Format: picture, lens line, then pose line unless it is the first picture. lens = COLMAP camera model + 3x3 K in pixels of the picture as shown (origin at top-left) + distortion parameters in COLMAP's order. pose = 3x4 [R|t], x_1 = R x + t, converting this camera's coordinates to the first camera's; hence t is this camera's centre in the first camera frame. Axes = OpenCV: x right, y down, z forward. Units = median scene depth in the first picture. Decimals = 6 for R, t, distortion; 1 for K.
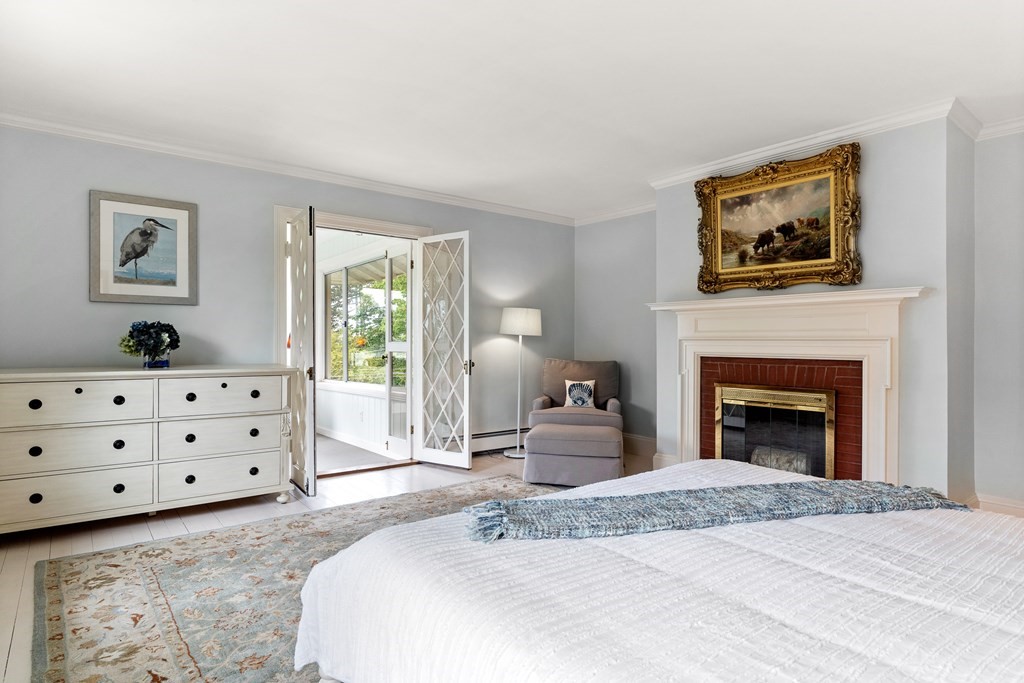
lens RADIAL K [[566.1, 0, 516.8], [0, 566.1, 342.2], [0, 0, 1]] dist [-0.003340, -0.000918]
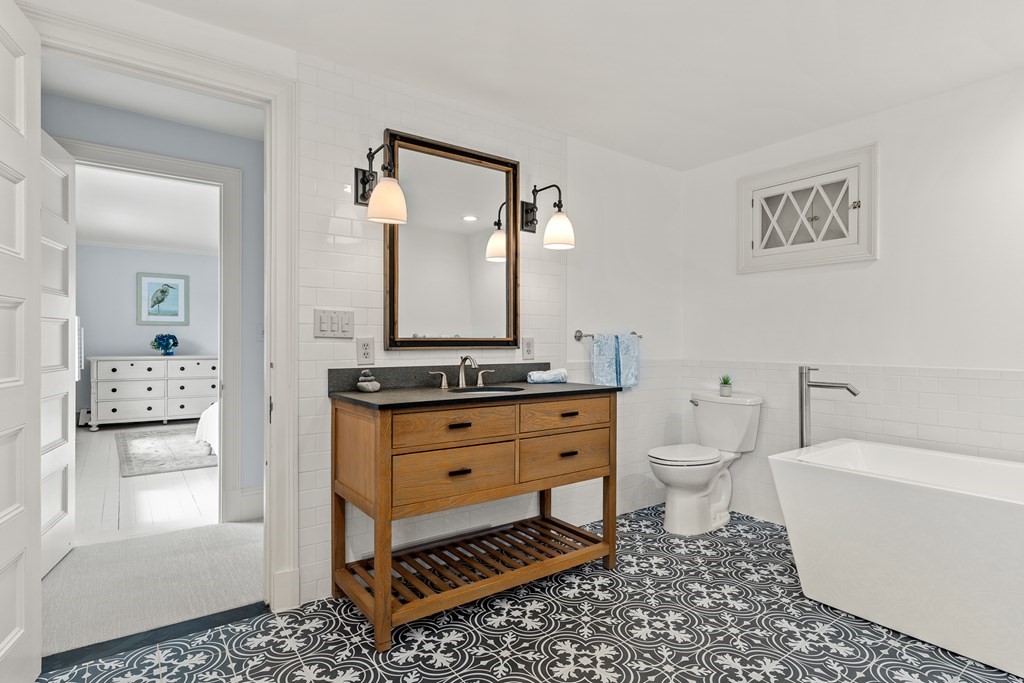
lens RADIAL K [[532.8, 0, 510.9], [0, 532.8, 339.6], [0, 0, 1]] dist [0.010242, -0.000760]
pose [[0.999555, 0.001995, -0.029764, 0.718700], [-0.002160, 0.999983, -0.005498, -0.006994], [0.029752, 0.005559, 0.999542, -0.981441]]
